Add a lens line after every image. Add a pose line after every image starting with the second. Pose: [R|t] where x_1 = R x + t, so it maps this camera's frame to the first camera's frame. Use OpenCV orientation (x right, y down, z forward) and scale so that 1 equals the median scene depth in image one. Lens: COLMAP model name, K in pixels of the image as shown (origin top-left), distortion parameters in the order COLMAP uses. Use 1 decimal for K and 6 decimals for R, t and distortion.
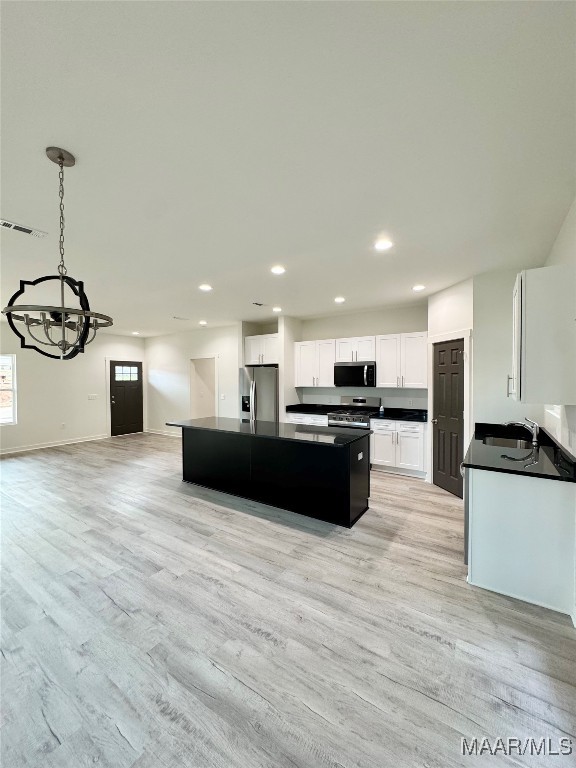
lens RADIAL K [[310.4, 0, 288.0], [0, 310.4, 384.0], [0, 0, 1]] dist [-0.000220, 0.000184]
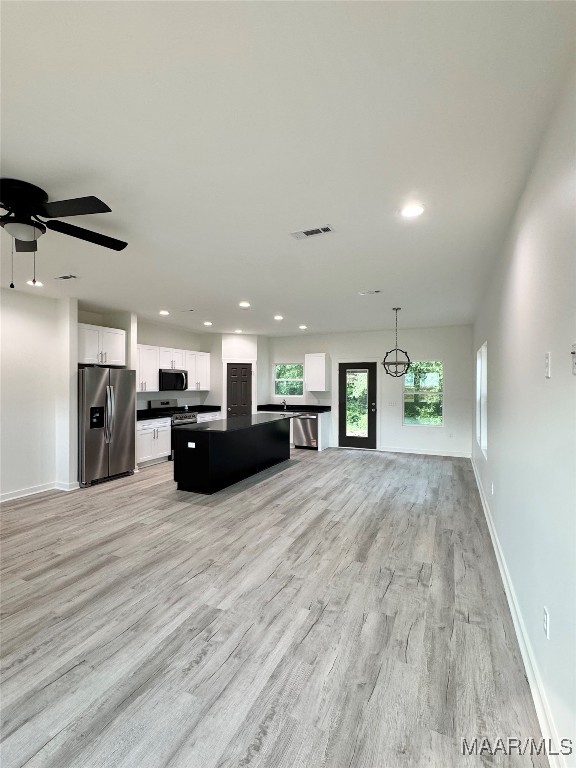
lens RADIAL K [[347.7, 0, 297.8], [0, 347.7, 386.1], [0, 0, 1]] dist [-0.000558, -0.000104]
pose [[-0.177548, -0.002402, 0.984109, -1.460116], [0.014820, 0.999877, 0.005114, -0.010699], [-0.984001, 0.015493, -0.177490, 0.963029]]
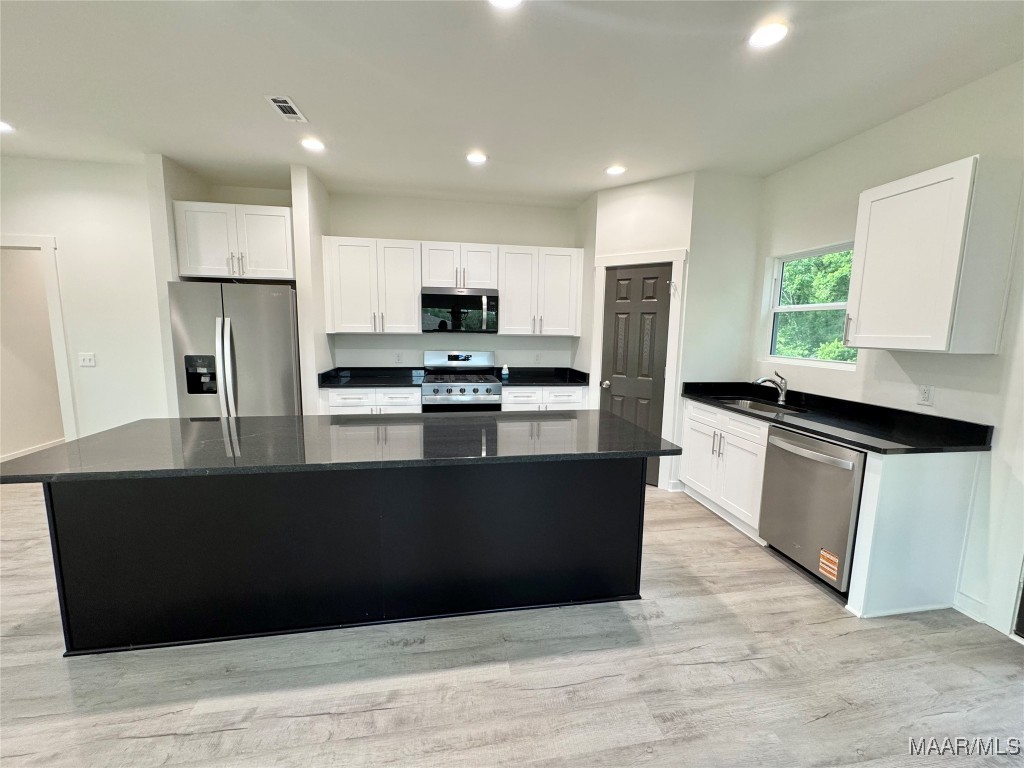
lens RADIAL K [[413.9, 0, 515.6], [0, 413.9, 381.0], [0, 0, 1]] dist [-0.000220, 0.000184]
pose [[0.724639, -0.072107, 0.685346, -0.294903], [-0.007192, 0.993665, 0.112151, 0.012731], [-0.689091, -0.086198, 0.719530, 0.479033]]
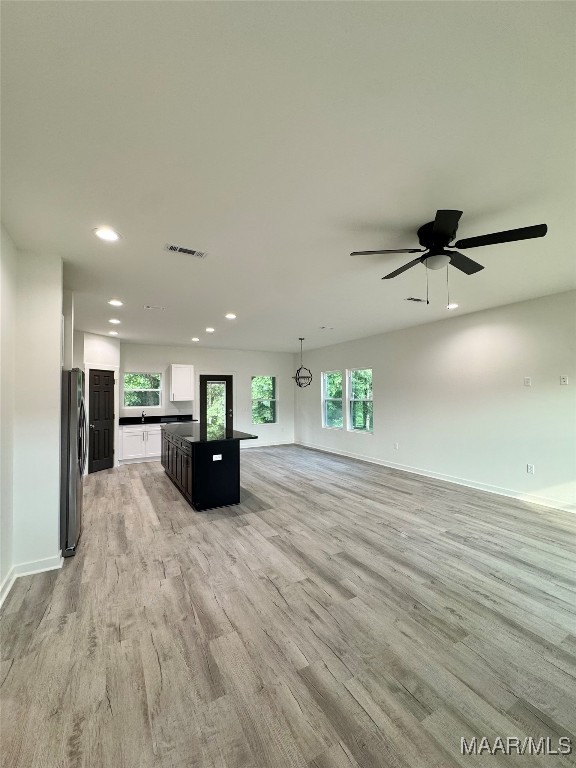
lens RADIAL K [[310.4, 0, 288.0], [0, 310.4, 384.0], [0, 0, 1]] dist [-0.000220, 0.000184]
pose [[-0.892960, 0.029574, 0.449164, -0.925152], [0.023182, 0.999537, -0.019726, -0.018436], [-0.449539, -0.007202, -0.893231, 1.832298]]
